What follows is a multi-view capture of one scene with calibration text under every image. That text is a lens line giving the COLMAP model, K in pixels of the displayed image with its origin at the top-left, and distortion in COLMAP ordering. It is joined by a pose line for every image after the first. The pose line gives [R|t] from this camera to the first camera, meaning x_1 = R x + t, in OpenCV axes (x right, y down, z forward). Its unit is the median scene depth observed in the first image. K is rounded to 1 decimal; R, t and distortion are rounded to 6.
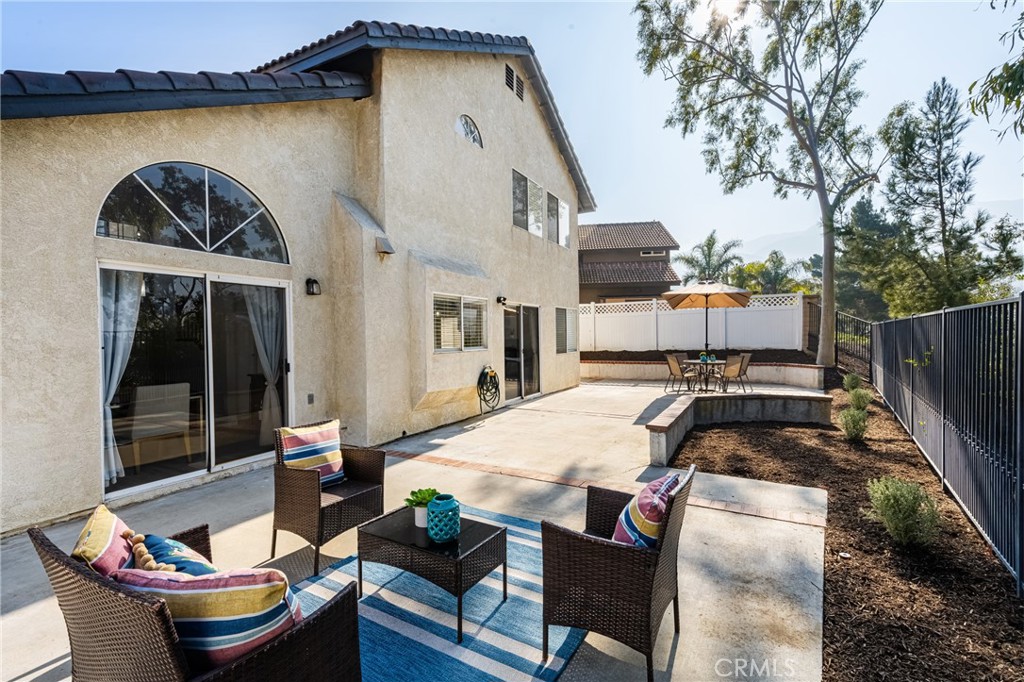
lens RADIAL K [[460.4, 0, 503.5], [0, 460.4, 339.2], [0, 0, 1]] dist [0.014935, 0.000196]
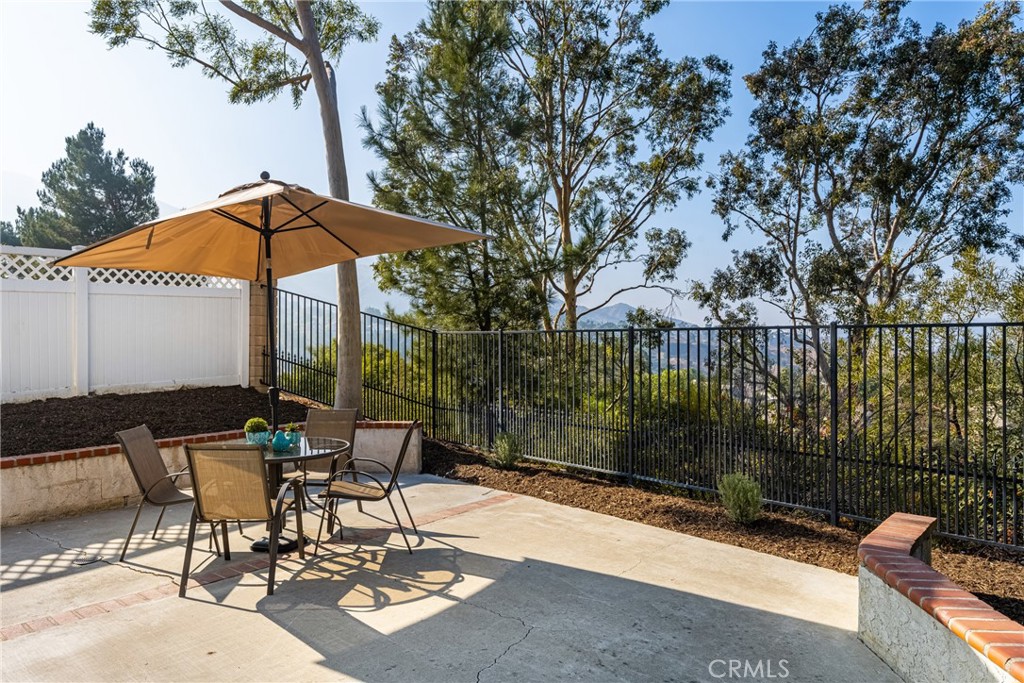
lens RADIAL K [[686.9, 0, 511.3], [0, 686.9, 343.8], [0, 0, 1]] dist [-0.001482, -0.003187]
pose [[0.229318, -0.003171, 0.973346, 0.053610], [0.015572, 0.999879, -0.000411, -0.028643], [-0.973227, 0.015252, 0.229340, 1.198192]]
